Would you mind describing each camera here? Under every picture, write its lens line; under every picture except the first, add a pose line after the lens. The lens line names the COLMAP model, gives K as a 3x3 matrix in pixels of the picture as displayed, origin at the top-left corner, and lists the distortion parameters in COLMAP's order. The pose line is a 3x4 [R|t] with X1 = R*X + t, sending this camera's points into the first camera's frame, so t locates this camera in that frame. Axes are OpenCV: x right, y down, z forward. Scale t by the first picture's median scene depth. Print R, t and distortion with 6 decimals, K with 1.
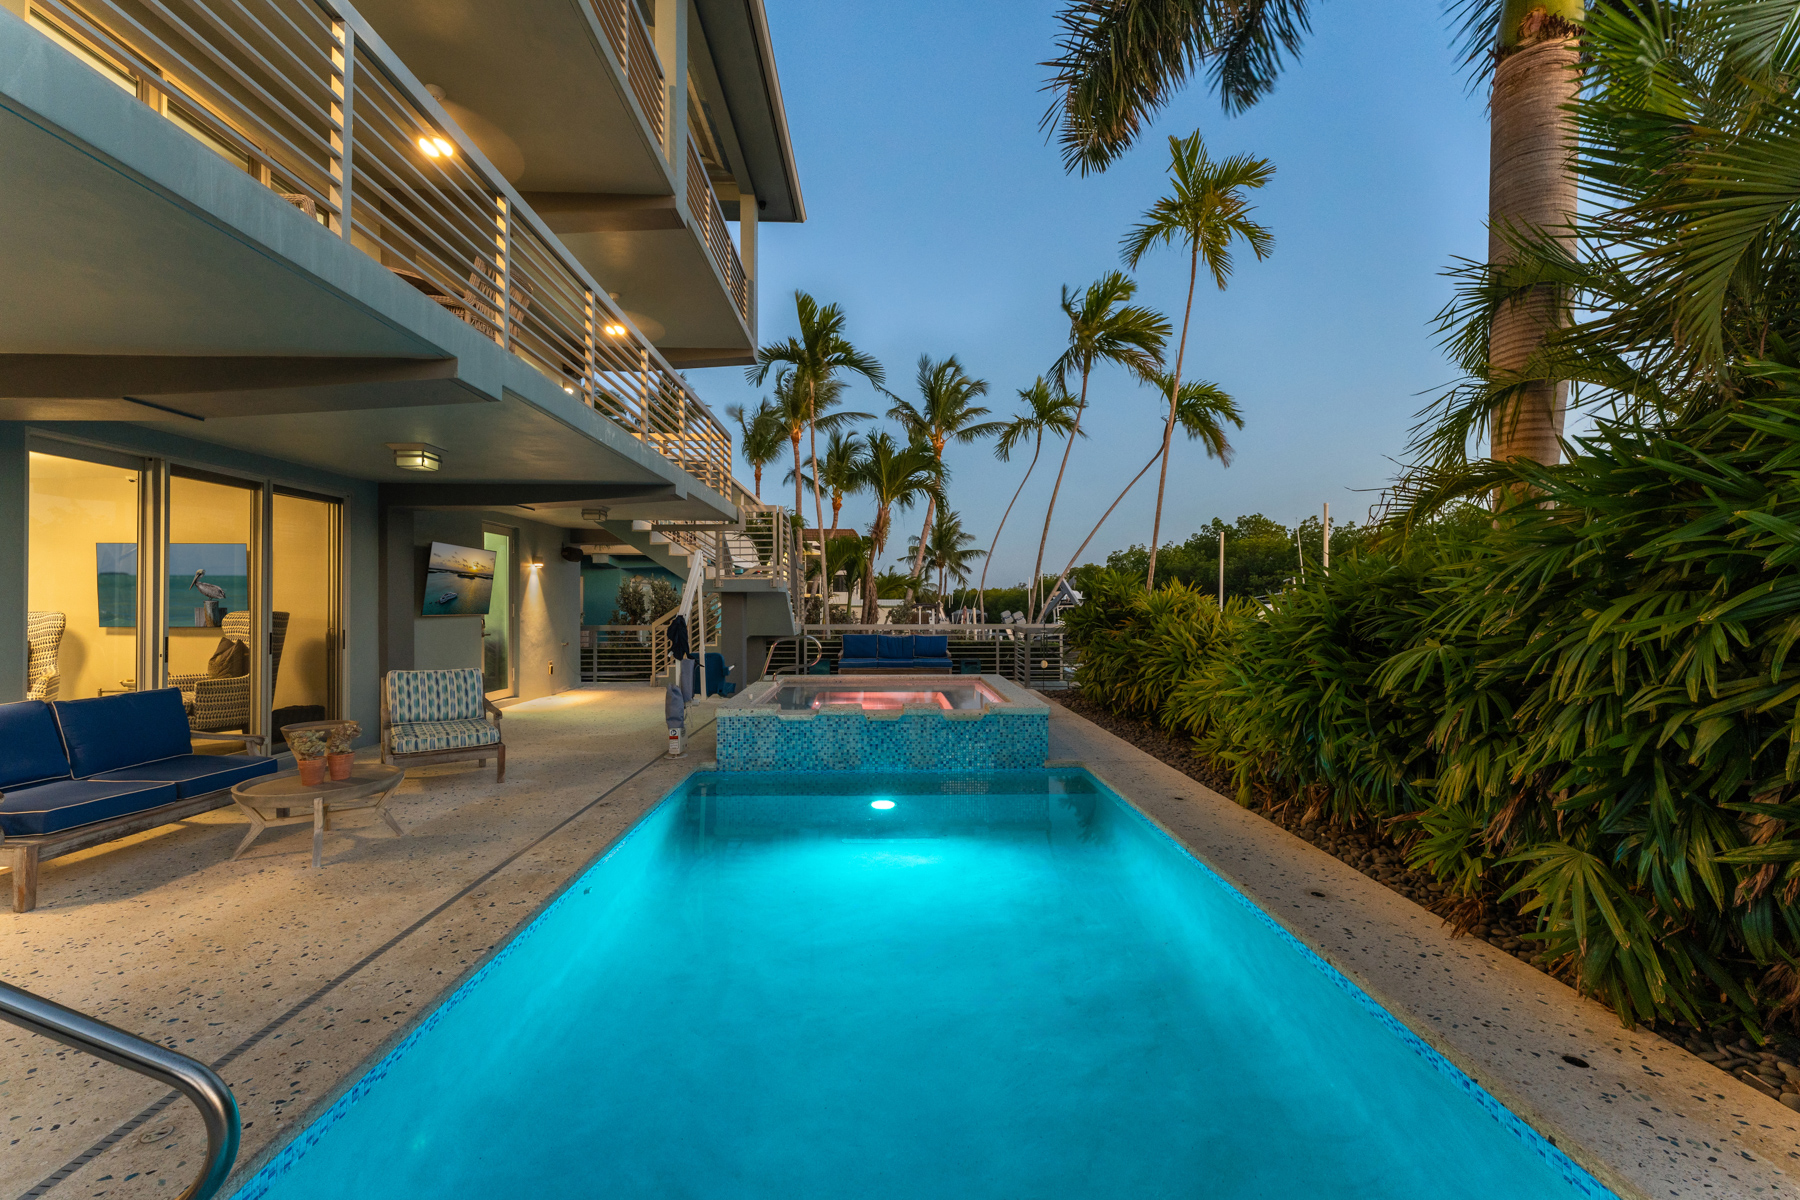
lens RADIAL K [[759.1, 0, 895.4], [0, 759.1, 530.4], [0, 0, 1]] dist [0.000277, -0.000145]
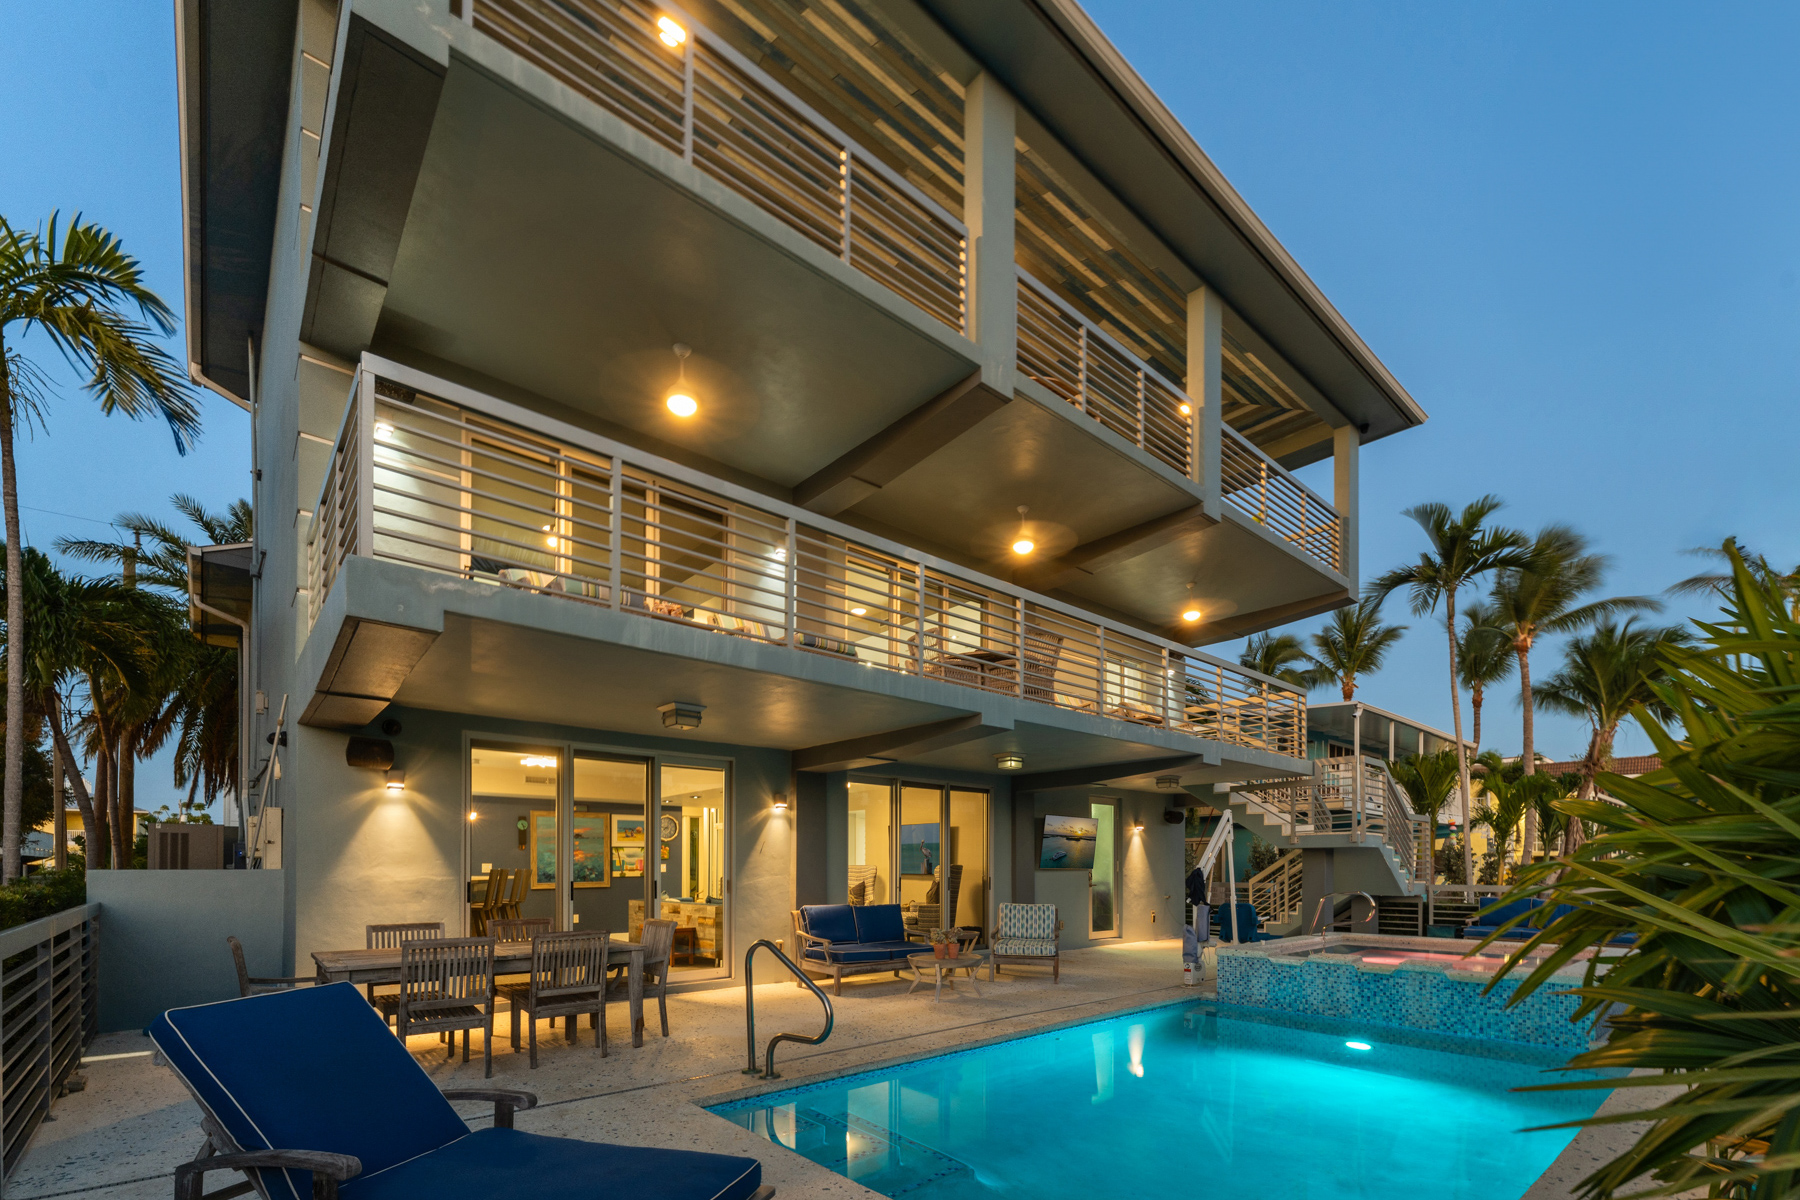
lens RADIAL K [[761.5, 0, 900.0], [0, 761.5, 600.0], [0, 0, 1]] dist [0.001911, 0.000027]
pose [[0.653451, -0.251580, -0.713940, 0.335892], [0.073418, 0.959773, -0.271009, -0.004375], [0.753400, 0.124675, 0.645635, -0.179688]]
